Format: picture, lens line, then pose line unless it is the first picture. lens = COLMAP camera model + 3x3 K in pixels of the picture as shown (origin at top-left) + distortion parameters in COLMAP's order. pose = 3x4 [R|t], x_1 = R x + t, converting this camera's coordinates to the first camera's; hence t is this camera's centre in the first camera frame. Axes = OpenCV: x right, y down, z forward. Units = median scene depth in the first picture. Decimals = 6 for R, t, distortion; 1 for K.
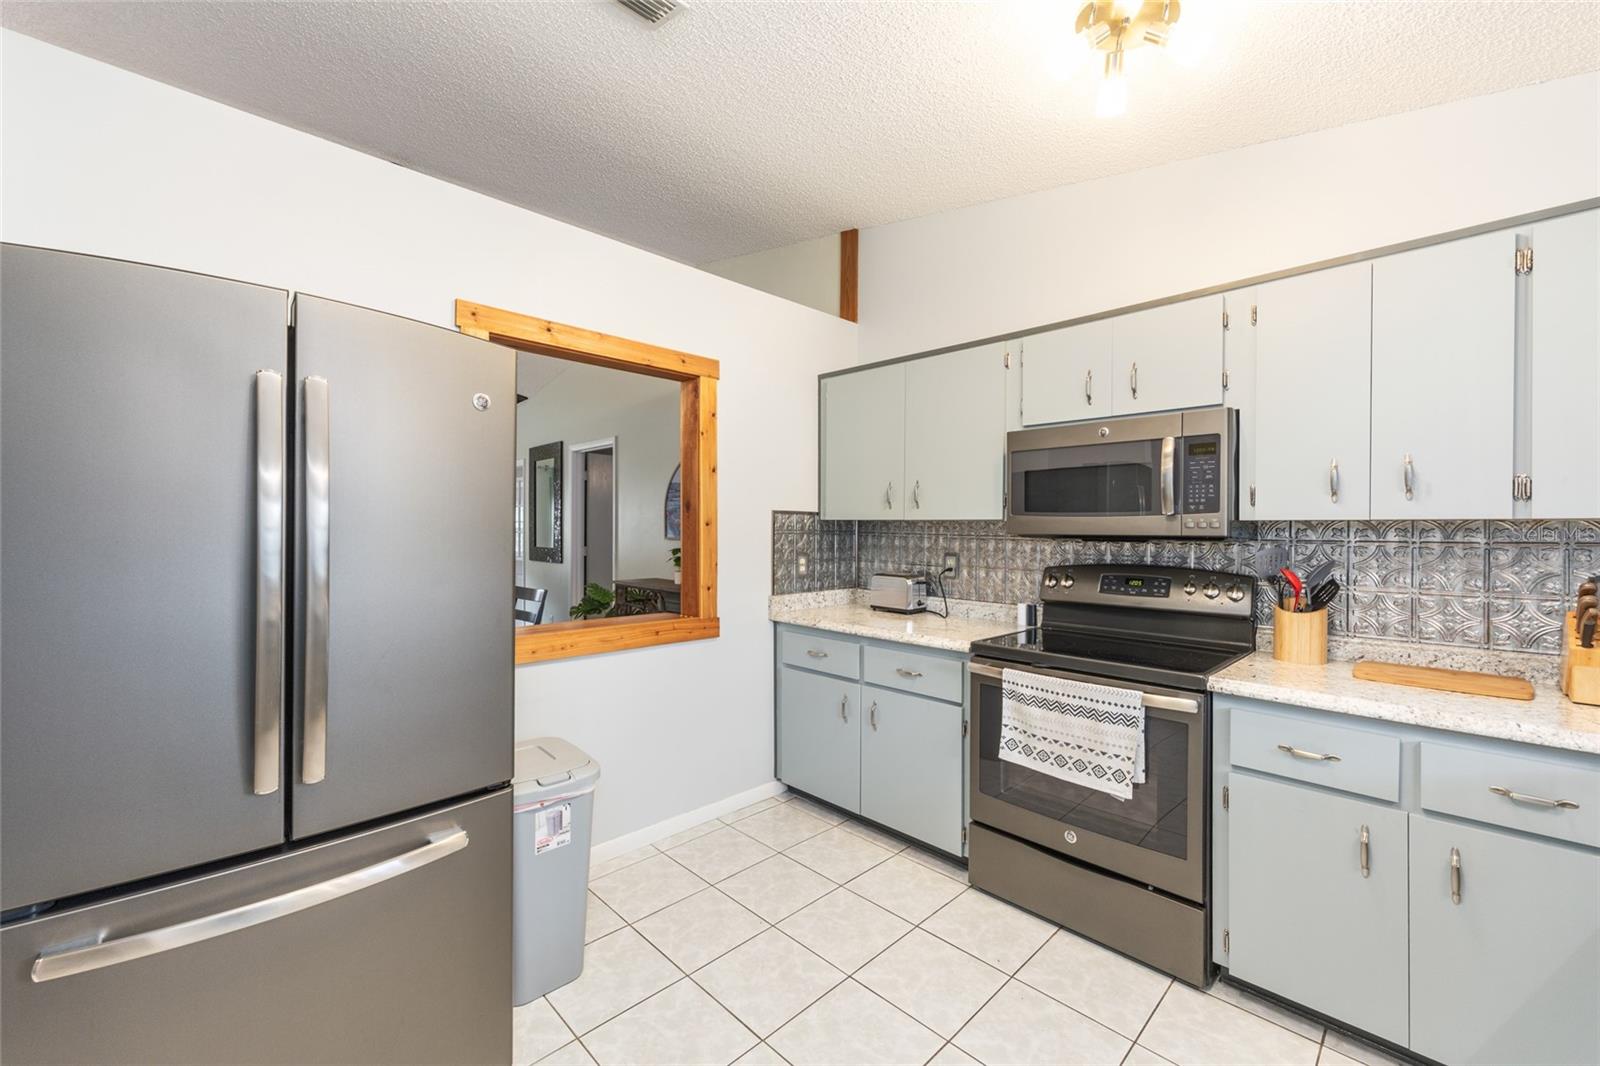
lens RADIAL K [[643.8, 0, 802.9], [0, 643.8, 523.9], [0, 0, 1]] dist [-0.005455, 0.002671]
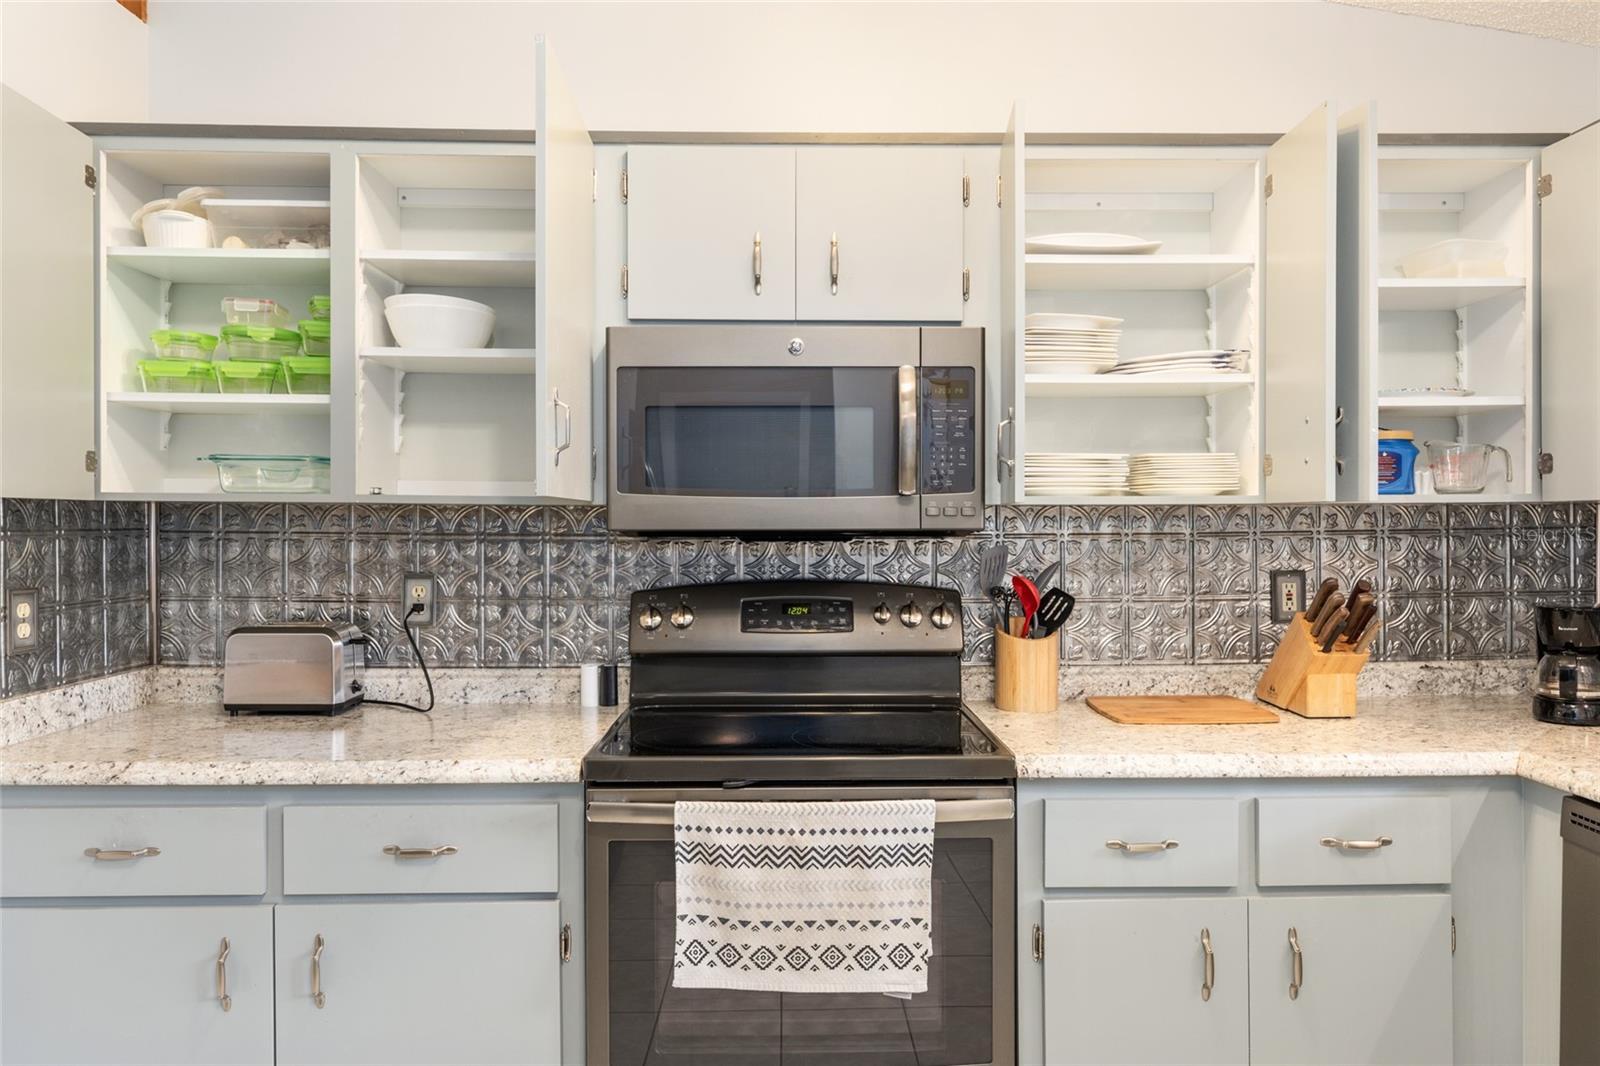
lens RADIAL K [[1086.3, 0, 800.2], [0, 1086.3, 521.0], [0, 0, 1]] dist [0.000467, -0.001538]
pose [[0.681223, -0.006448, 0.732048, -0.234336], [0.000717, 0.999967, 0.008141, 0.002016], [-0.732076, -0.005021, 0.681205, 0.368860]]
